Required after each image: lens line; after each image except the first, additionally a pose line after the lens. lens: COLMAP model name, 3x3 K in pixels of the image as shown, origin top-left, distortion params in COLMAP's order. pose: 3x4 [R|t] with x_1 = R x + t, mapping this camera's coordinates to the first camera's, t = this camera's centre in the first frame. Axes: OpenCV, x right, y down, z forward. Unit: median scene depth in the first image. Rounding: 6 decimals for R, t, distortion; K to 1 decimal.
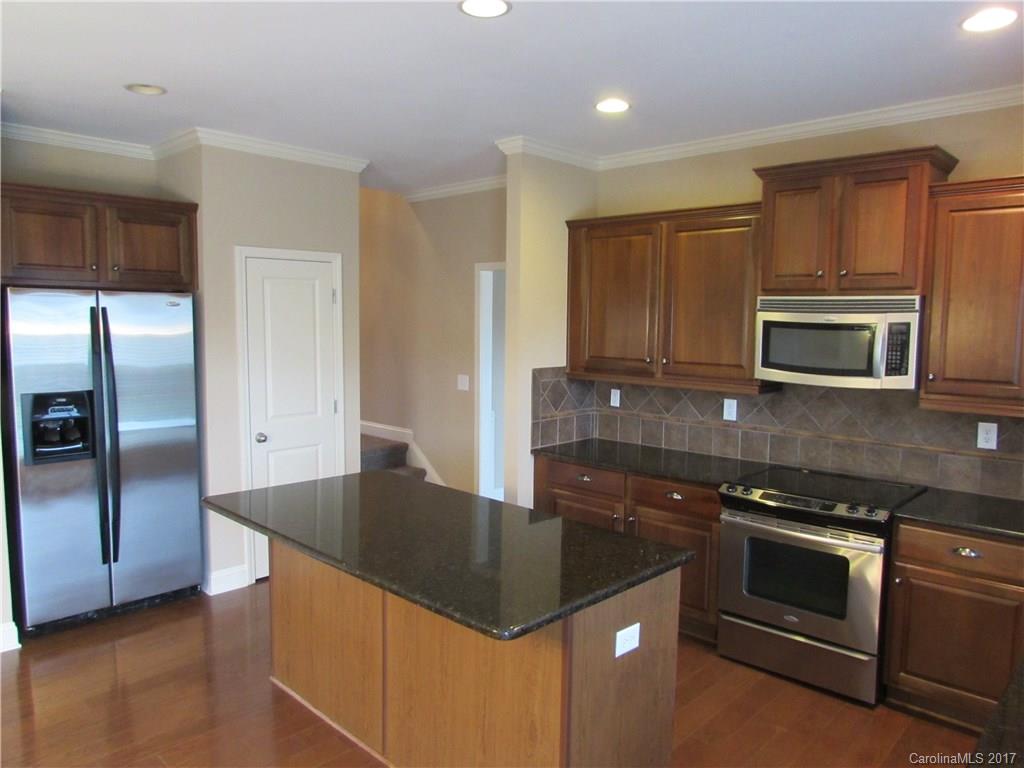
lens RADIAL K [[724.4, 0, 514.0], [0, 724.4, 384.0], [0, 0, 1]] dist [-0.010648, -0.003872]
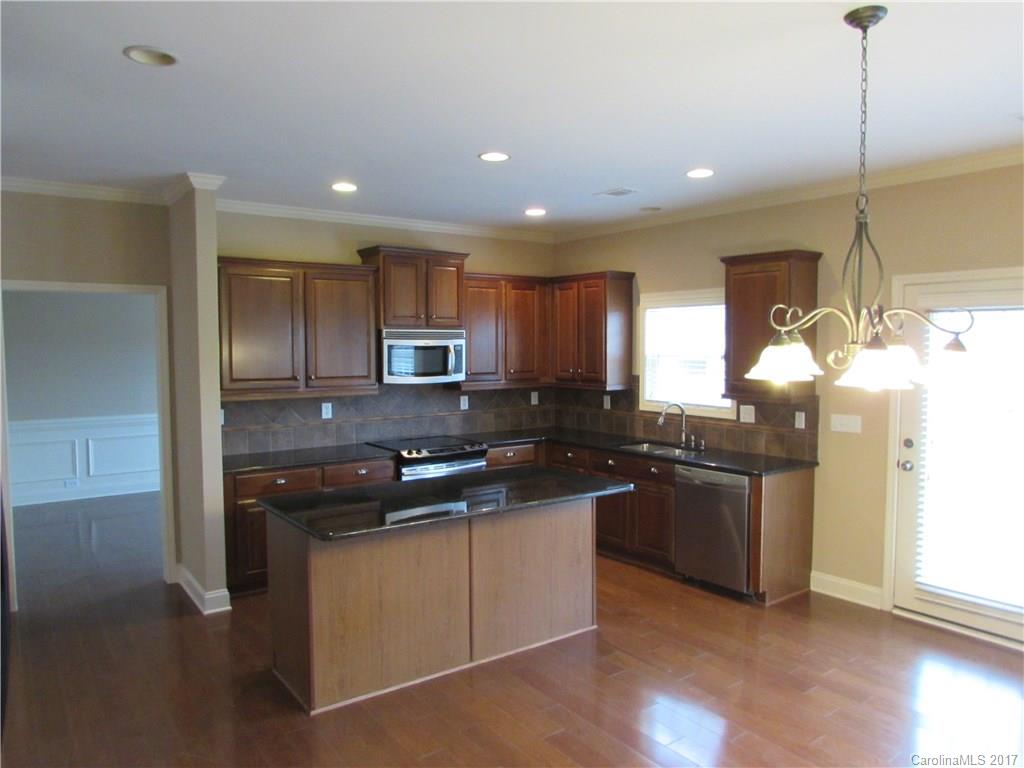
lens RADIAL K [[724.4, 0, 514.5], [0, 724.4, 385.3], [0, 0, 1]] dist [-0.010648, -0.003872]
pose [[0.191823, -0.068583, 0.979030, -1.140105], [0.093789, 0.994271, 0.051275, -0.057679], [-0.976938, 0.081987, 0.197157, 0.455765]]
